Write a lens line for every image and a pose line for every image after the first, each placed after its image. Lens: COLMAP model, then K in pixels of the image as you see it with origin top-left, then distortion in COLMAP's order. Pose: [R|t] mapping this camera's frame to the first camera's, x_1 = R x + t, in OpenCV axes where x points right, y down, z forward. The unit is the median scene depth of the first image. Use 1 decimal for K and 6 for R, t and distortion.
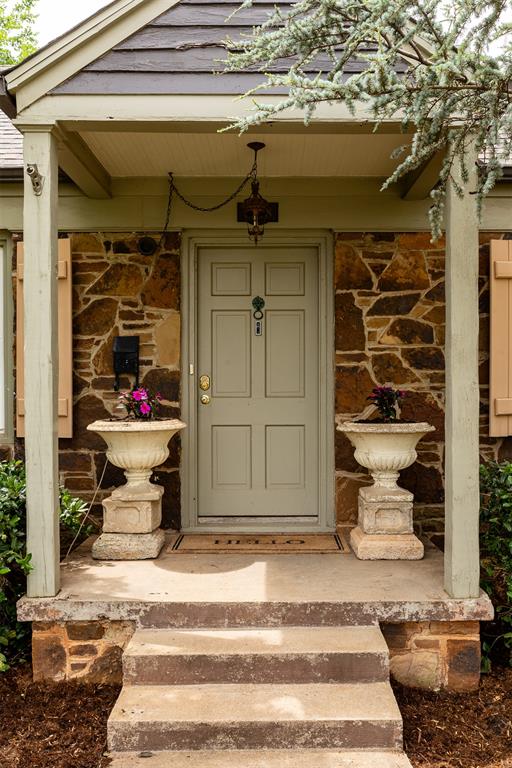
lens RADIAL K [[674.3, 0, 272.4], [0, 674.3, 401.7], [0, 0, 1]] dist [-0.003329, 0.004689]
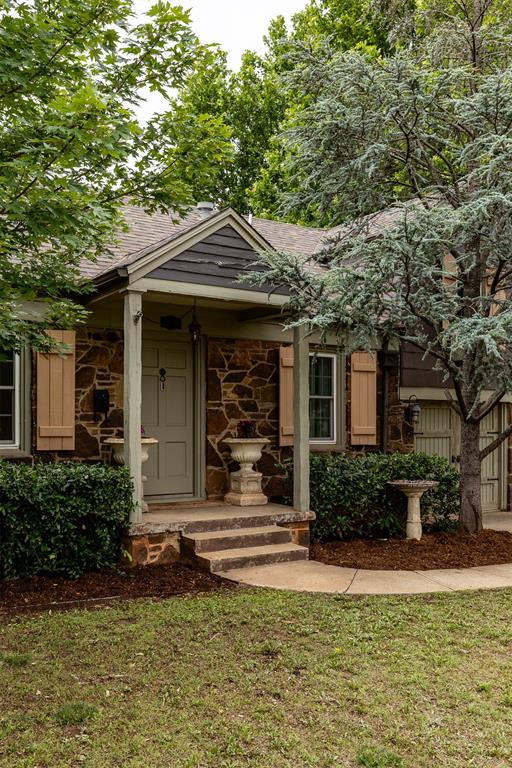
lens RADIAL K [[704.7, 0, 246.6], [0, 704.7, 421.5], [0, 0, 1]] dist [-0.010352, -0.004847]
pose [[0.844227, 0.006219, 0.535950, -0.852050], [0.006487, 0.999741, -0.021818, 0.023516], [-0.535947, 0.021896, 0.843968, -0.681397]]
